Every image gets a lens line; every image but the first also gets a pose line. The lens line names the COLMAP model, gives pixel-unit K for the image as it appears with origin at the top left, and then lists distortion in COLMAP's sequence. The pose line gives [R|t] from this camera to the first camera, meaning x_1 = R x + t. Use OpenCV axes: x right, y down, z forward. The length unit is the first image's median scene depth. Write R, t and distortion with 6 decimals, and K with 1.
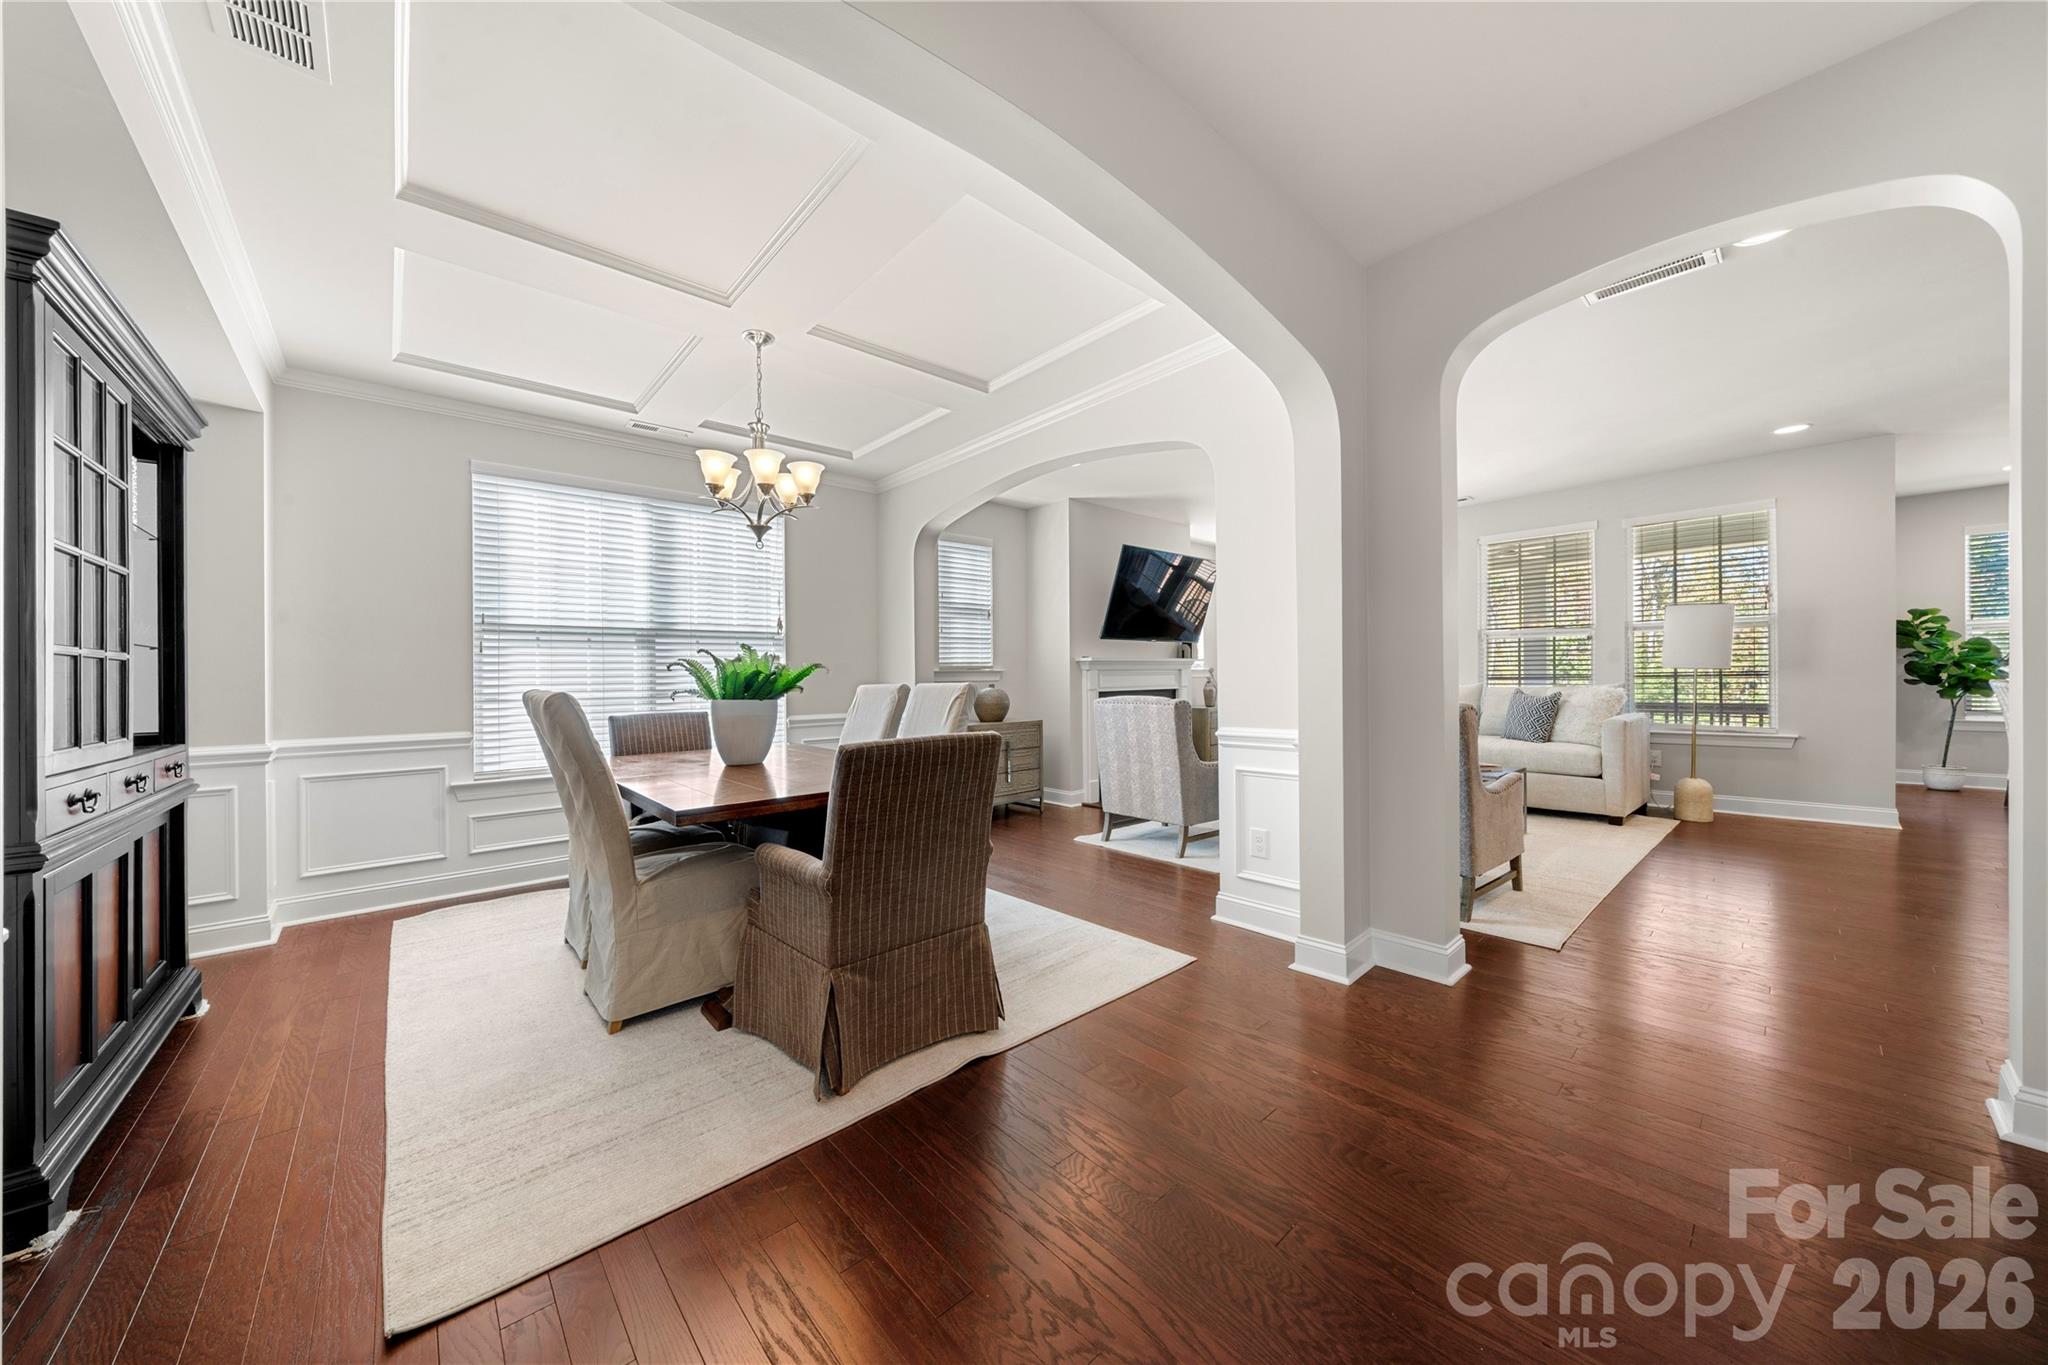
lens RADIAL K [[712.7, 0, 1011.8], [0, 712.7, 674.0], [0, 0, 1]] dist [0.000572, 0.000197]
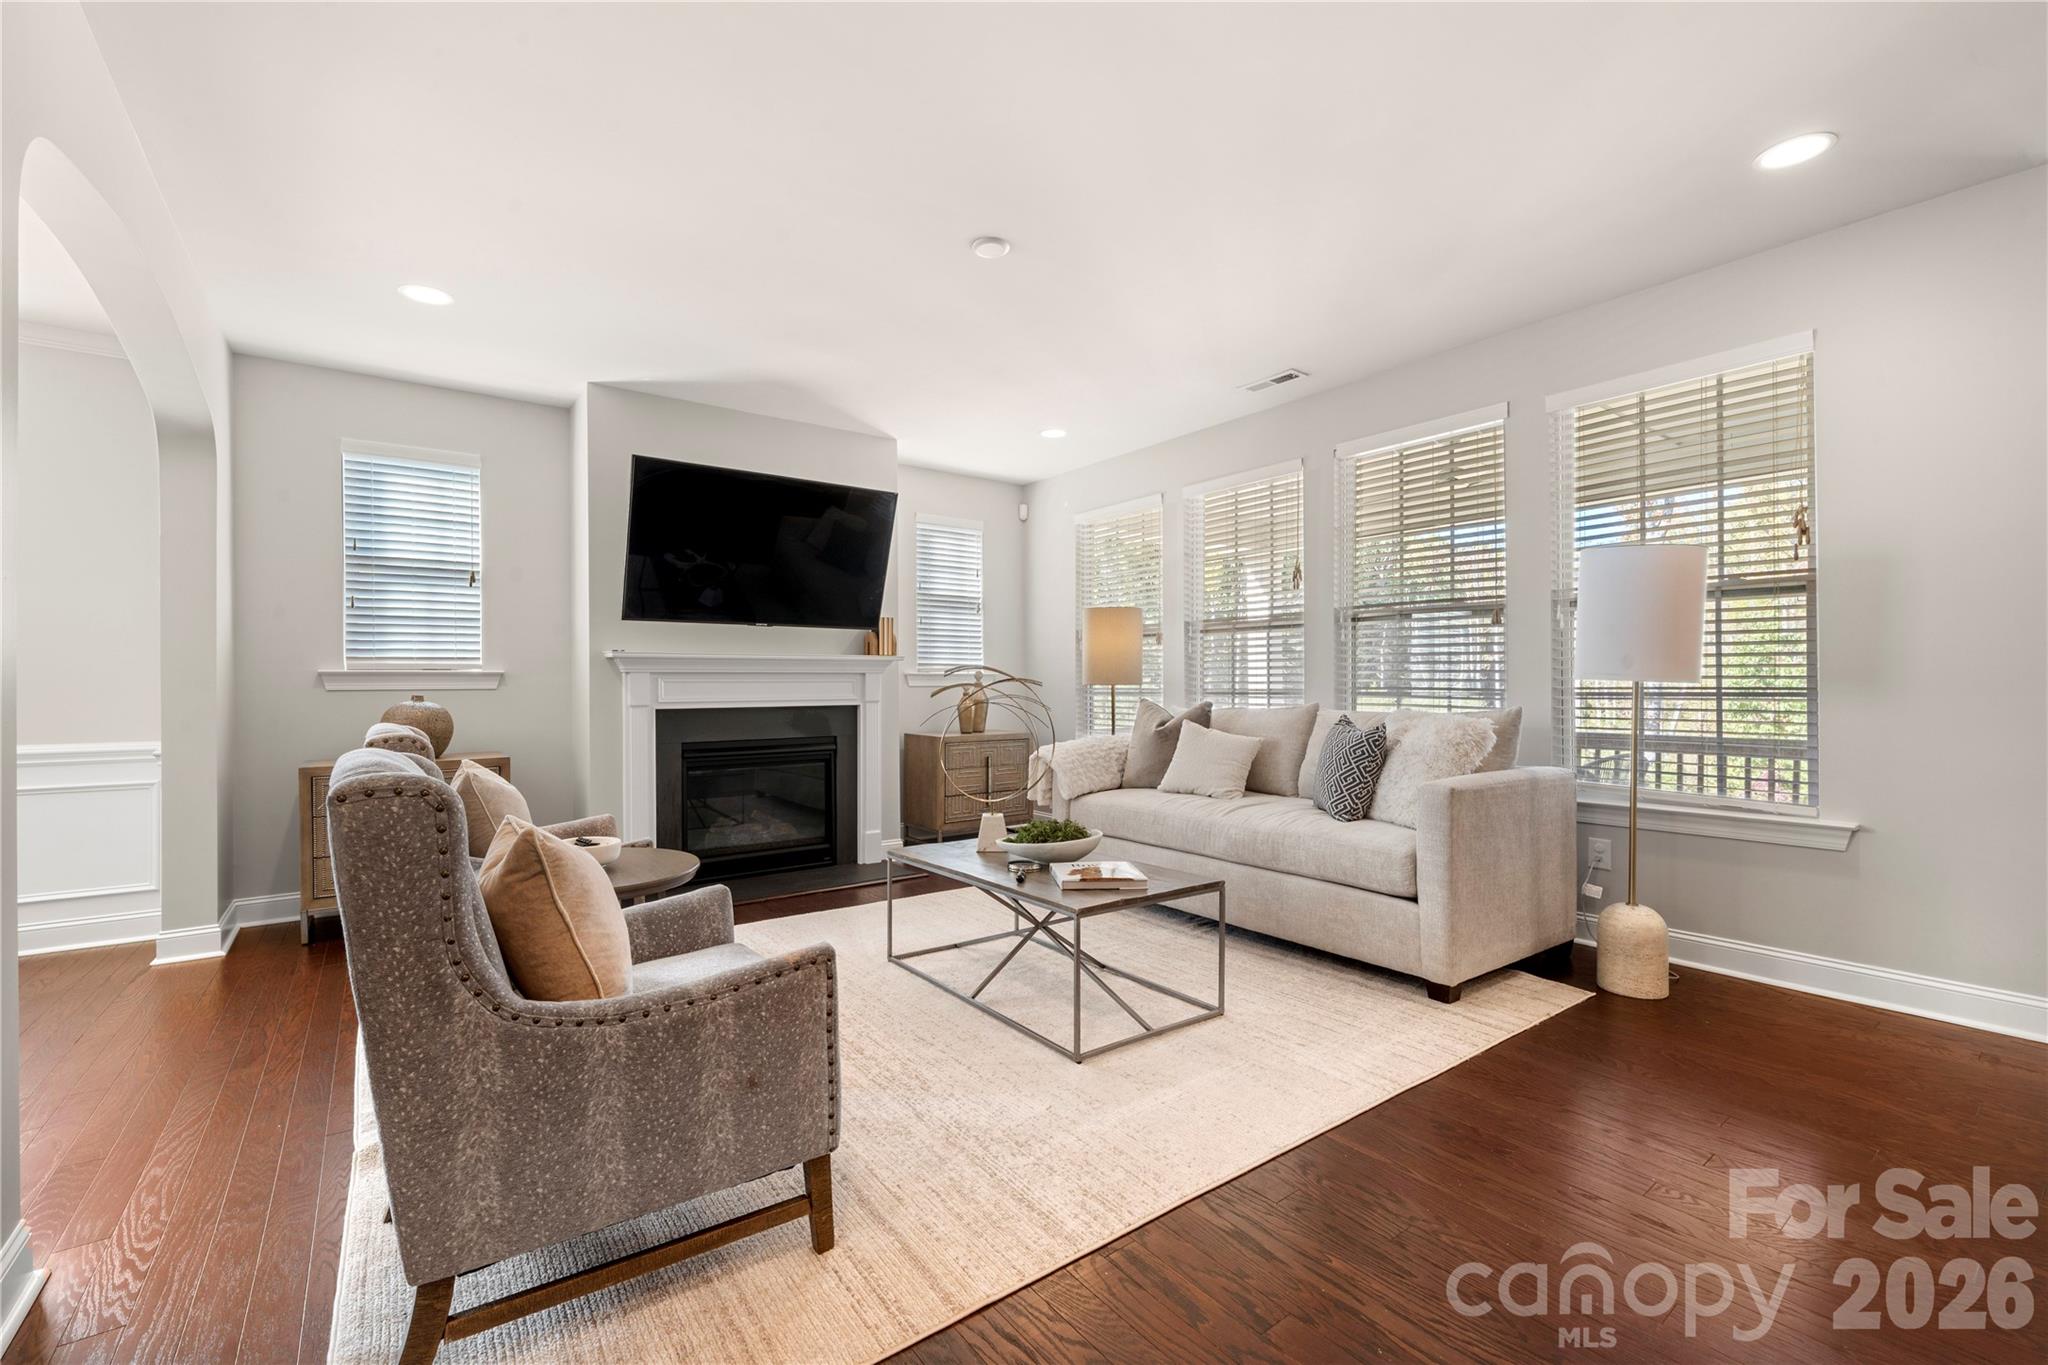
lens RADIAL K [[871.7, 0, 1024.9], [0, 871.7, 686.0], [0, 0, 1]] dist [0.004819, -0.000042]
pose [[0.996219, 0.010490, -0.086240, 0.554330], [-0.010182, 0.999940, 0.004013, -0.001624], [0.086277, -0.003120, 0.996266, 0.346095]]
